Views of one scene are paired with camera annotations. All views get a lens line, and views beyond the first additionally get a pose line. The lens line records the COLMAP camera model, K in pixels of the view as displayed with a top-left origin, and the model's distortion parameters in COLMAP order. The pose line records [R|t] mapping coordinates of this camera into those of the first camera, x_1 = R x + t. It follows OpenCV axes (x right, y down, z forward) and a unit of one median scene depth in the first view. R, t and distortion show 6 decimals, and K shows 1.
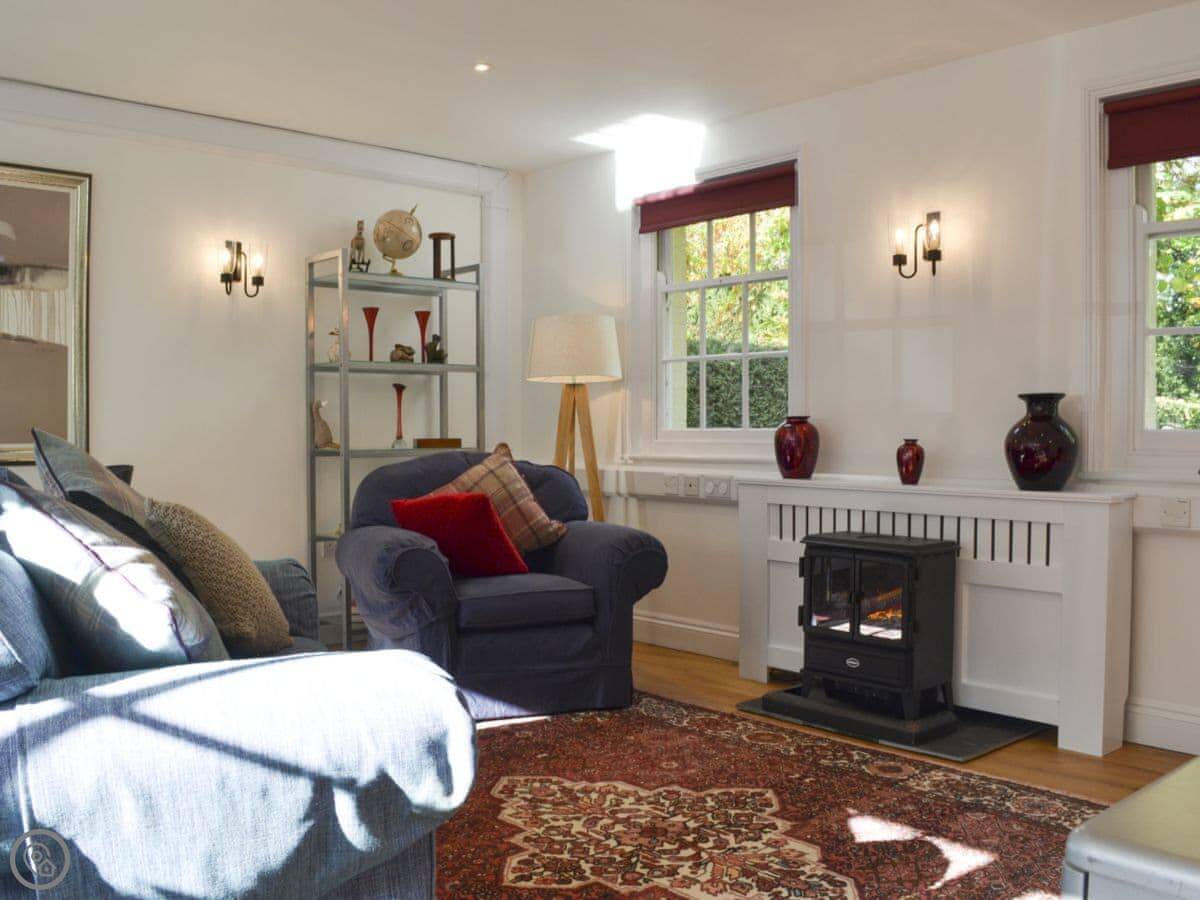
lens RADIAL K [[1100.2, 0, 600.0], [0, 1100.2, 450.0], [0, 0, 1]] dist [-0.080103, -0.005333]
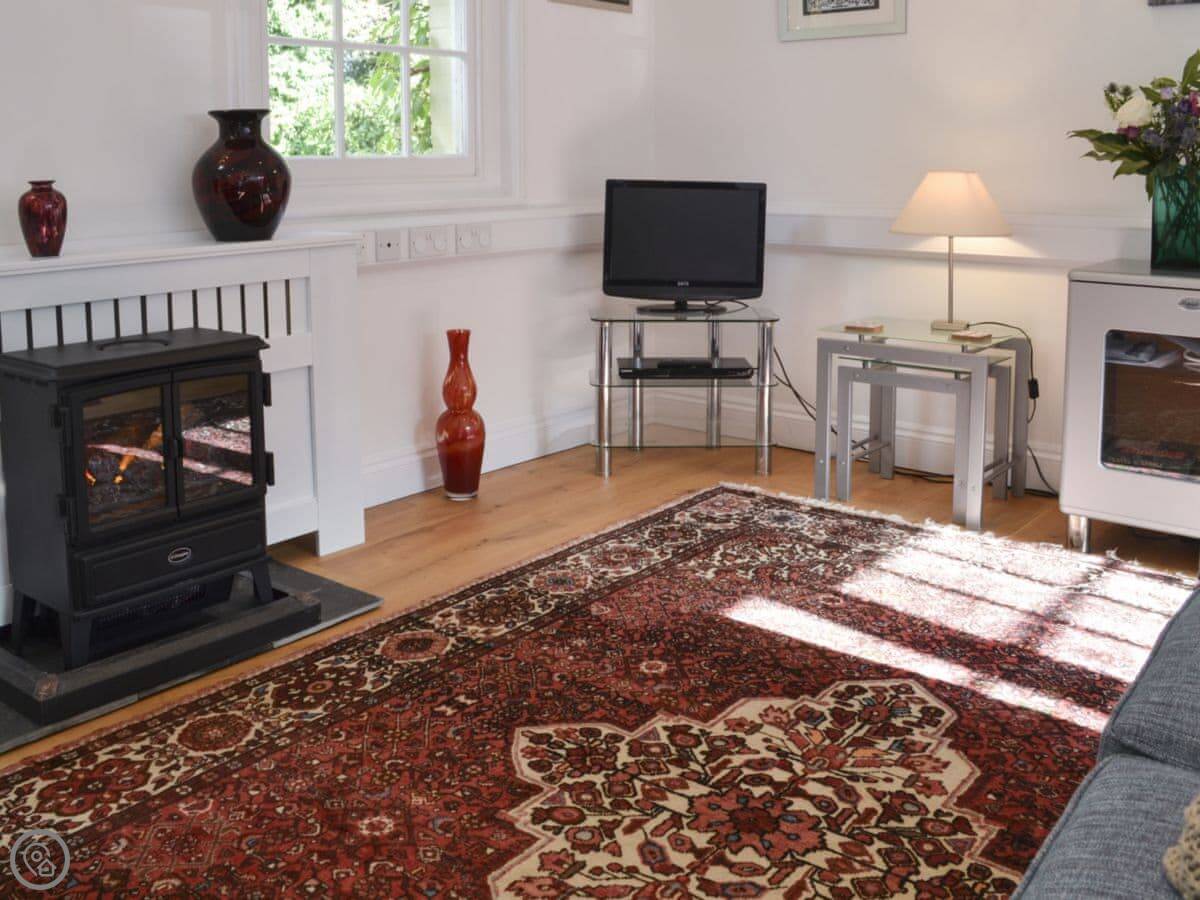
lens RADIAL K [[1100.2, 0, 600.0], [0, 1100.2, 450.0], [0, 0, 1]] dist [-0.080103, -0.005333]
pose [[-0.119566, -0.264141, 0.957044, -0.456021], [0.033161, 0.962359, 0.269750, -0.019003], [-0.992272, 0.063989, -0.106306, 1.094281]]
